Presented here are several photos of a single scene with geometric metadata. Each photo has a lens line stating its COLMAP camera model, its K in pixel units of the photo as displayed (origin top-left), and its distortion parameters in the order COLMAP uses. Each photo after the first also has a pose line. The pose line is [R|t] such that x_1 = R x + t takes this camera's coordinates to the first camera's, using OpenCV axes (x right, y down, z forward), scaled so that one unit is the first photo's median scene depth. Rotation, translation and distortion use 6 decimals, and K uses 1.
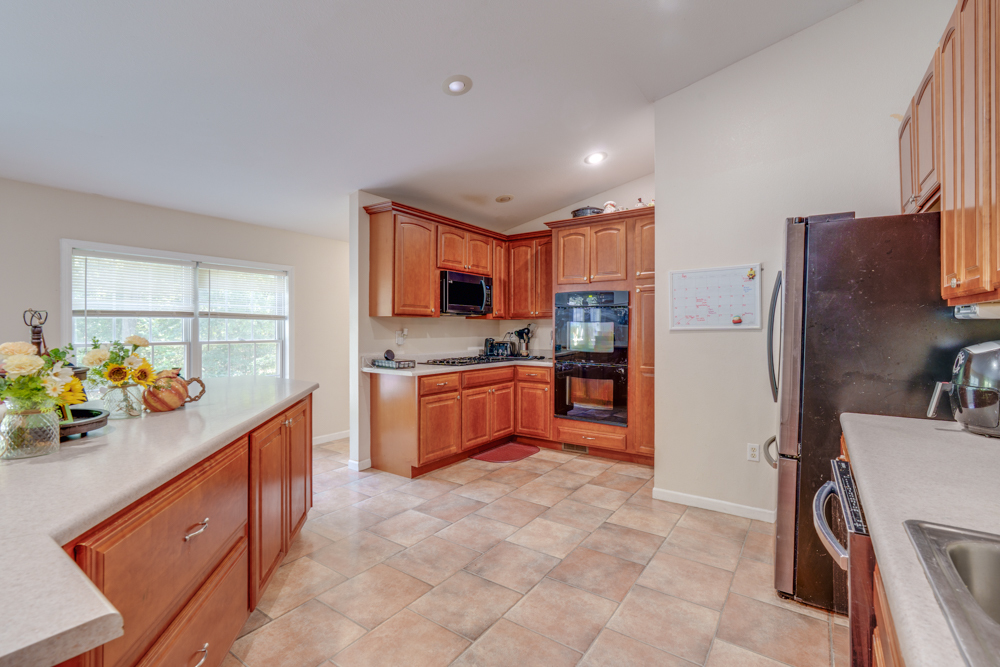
lens RADIAL K [[452.1, 0, 500.0], [0, 452.1, 332.9], [0, 0, 1]] dist [-0.007000, 0.002216]
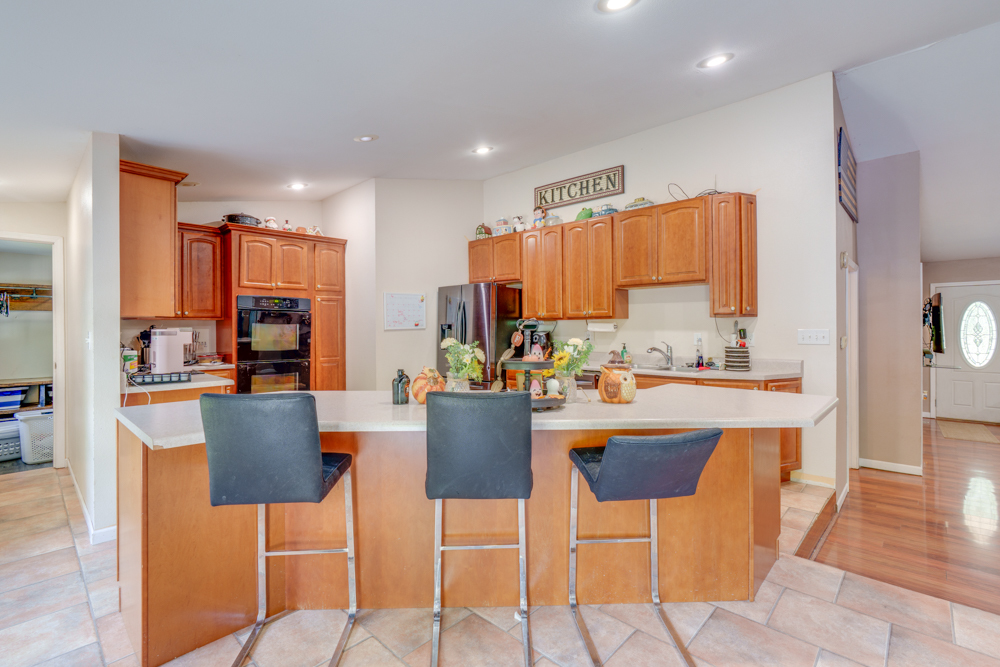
lens RADIAL K [[452.1, 0, 500.0], [0, 452.1, 329.5], [0, 0, 1]] dist [-0.007000, 0.002216]
pose [[0.133562, -0.007045, 0.991015, -0.870579], [0.017356, 0.999838, 0.004769, -0.006531], [-0.990889, 0.016563, 0.133662, 0.314239]]
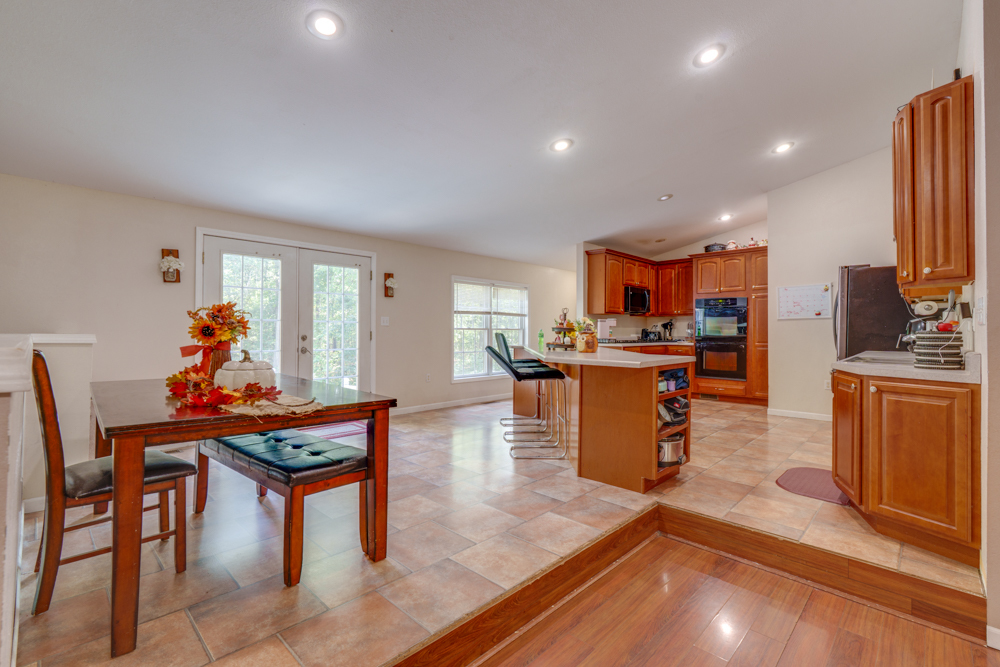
lens RADIAL K [[452.1, 0, 497.3], [0, 452.1, 329.3], [0, 0, 1]] dist [-0.007000, 0.002216]
pose [[0.988273, -0.000196, -0.152695, -0.353522], [-0.002428, 0.999853, -0.017000, 0.051261], [0.152676, 0.017172, 0.988127, -0.737227]]
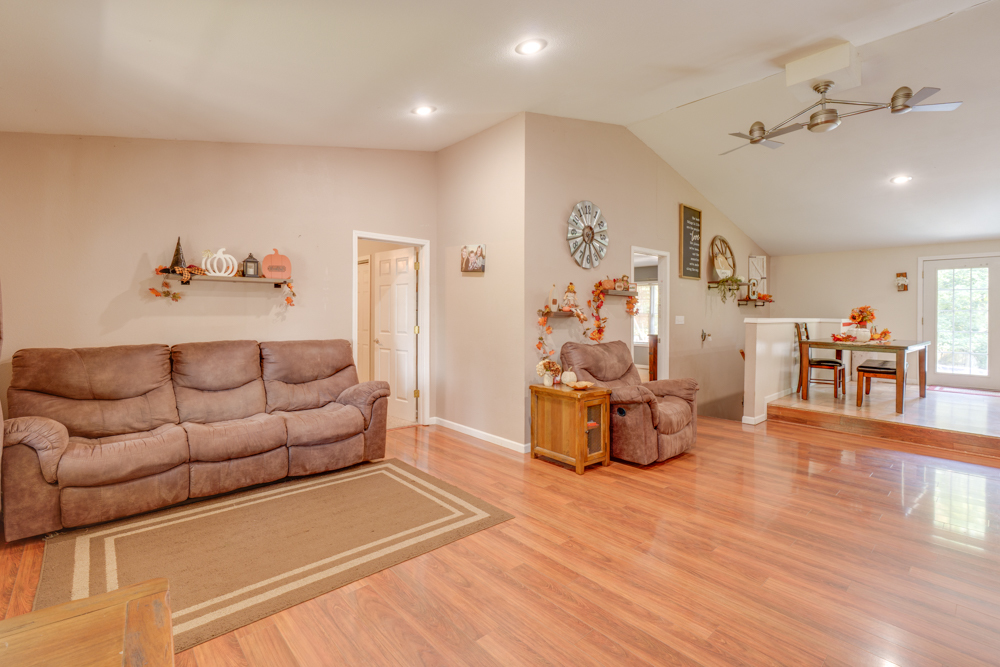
lens RADIAL K [[452.1, 0, 487.1], [0, 452.1, 316.8], [0, 0, 1]] dist [-0.007000, 0.002216]
pose [[-0.226043, 0.000897, -0.974117, 0.880099], [-0.020401, 0.999776, 0.005655, 0.058945], [0.973904, 0.021151, -0.225974, -1.064561]]
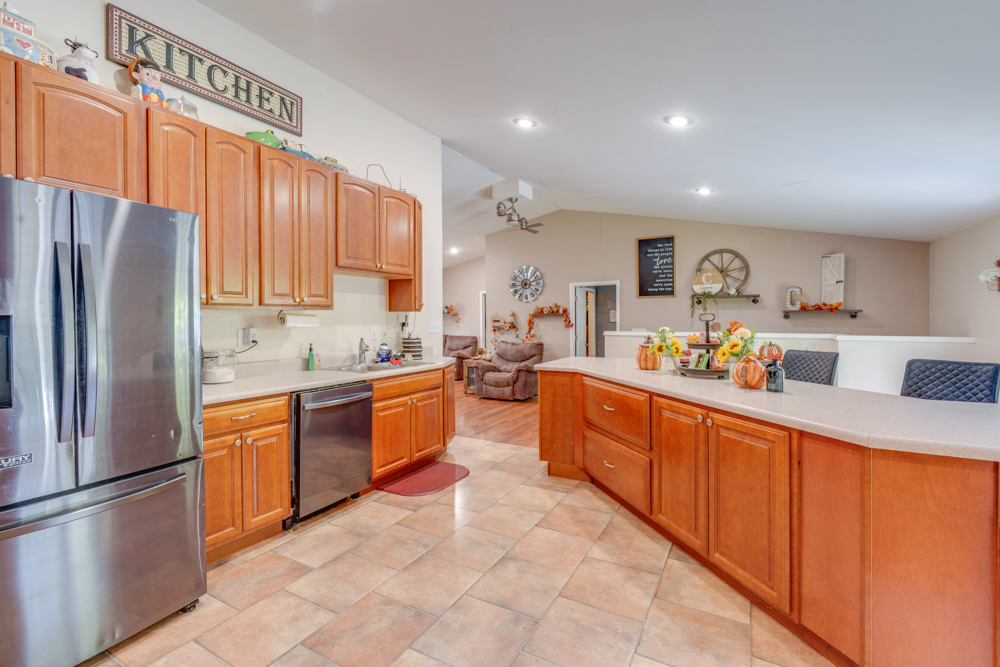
lens RADIAL K [[452.1, 0, 500.4], [0, 452.1, 324.8], [0, 0, 1]] dist [-0.007000, 0.002216]
pose [[-0.994773, 0.004202, -0.102027, 0.038350], [0.001162, 0.999554, 0.029844, -0.020689], [0.102107, 0.029569, -0.994334, 1.027546]]
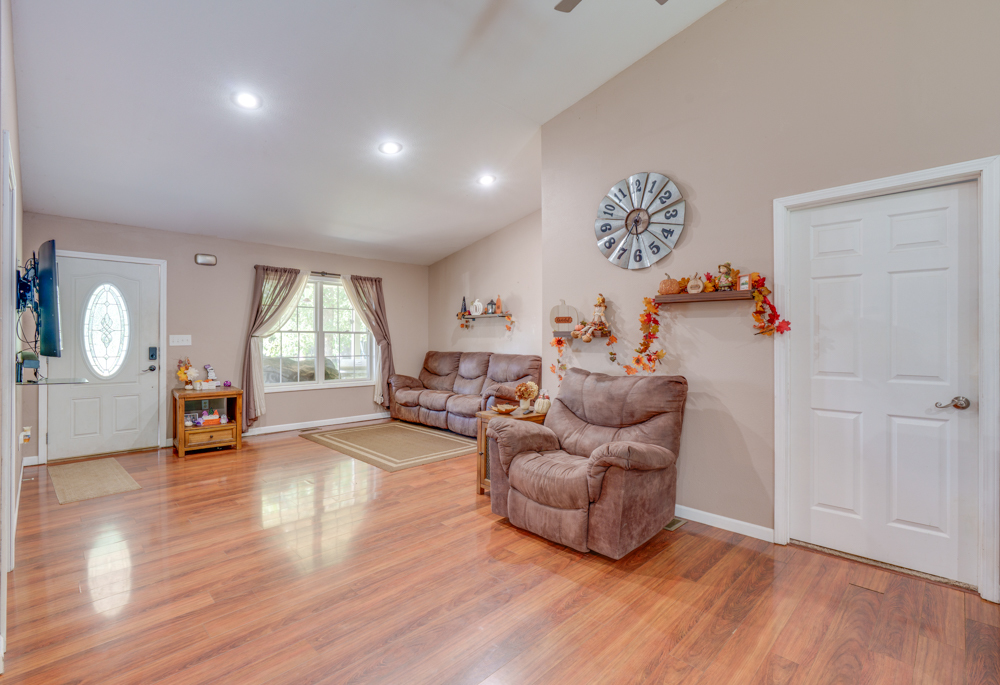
lens RADIAL K [[465.3, 0, 484.2], [0, 465.3, 336.3], [0, 0, 1]] dist [0.001972, 0.000863]
pose [[-0.982157, -0.004671, 0.188006, -0.186487], [-0.002474, 0.999926, 0.011922, 0.048925], [-0.188047, 0.011244, -0.982096, -0.201749]]
